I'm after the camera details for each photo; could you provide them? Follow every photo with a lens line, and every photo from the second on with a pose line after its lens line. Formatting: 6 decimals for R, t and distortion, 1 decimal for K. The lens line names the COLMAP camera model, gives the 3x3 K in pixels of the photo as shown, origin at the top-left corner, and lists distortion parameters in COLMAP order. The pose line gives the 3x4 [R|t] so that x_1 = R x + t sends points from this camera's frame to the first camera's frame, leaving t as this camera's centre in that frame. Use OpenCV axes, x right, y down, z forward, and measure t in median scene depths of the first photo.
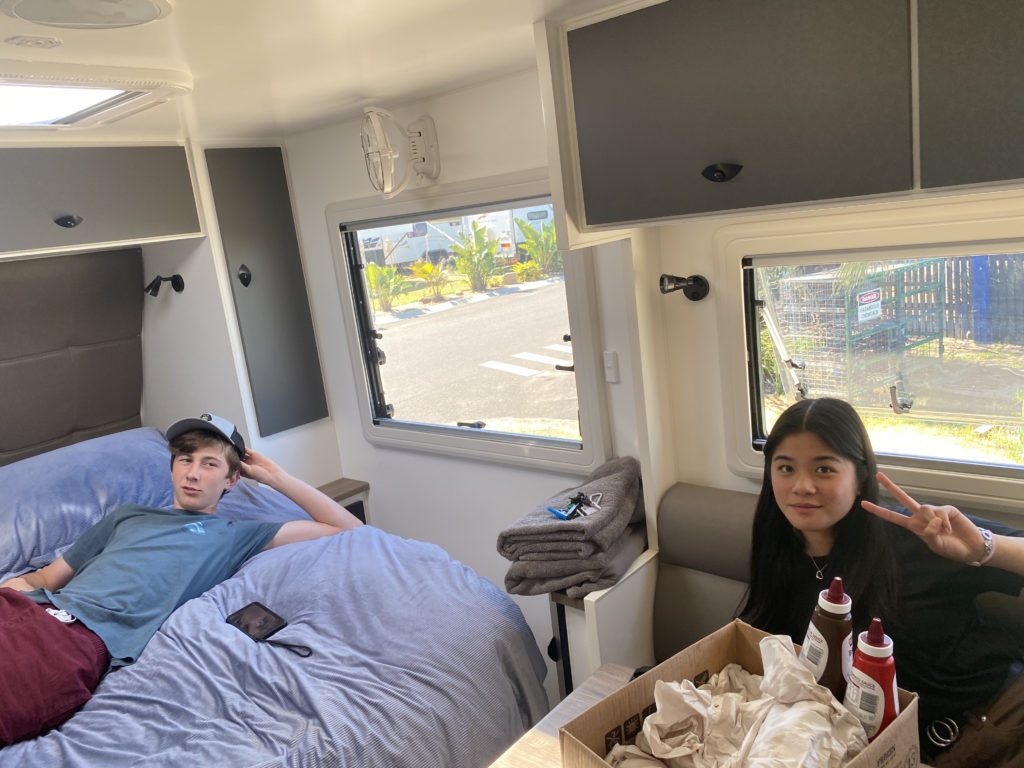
lens RADIAL K [[774.4, 0, 514.2], [0, 774.4, 377.5], [0, 0, 1]] dist [0.033927, -0.051292]
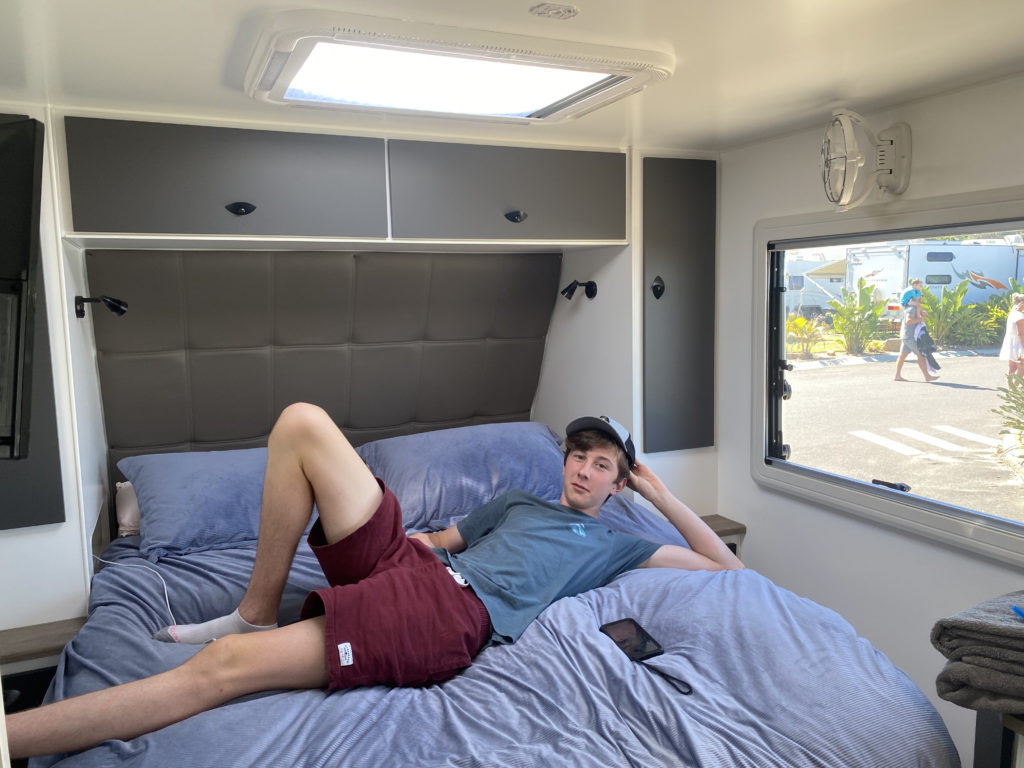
lens RADIAL K [[773.7, 0, 512.0], [0, 773.7, 384.0], [0, 0, 1]] dist [0.038291, -0.039135]
pose [[0.895667, 0.152747, -0.417671, -0.102371], [-0.175449, 0.984354, -0.016251, 0.045675], [0.408654, 0.087835, 0.908453, 0.057051]]
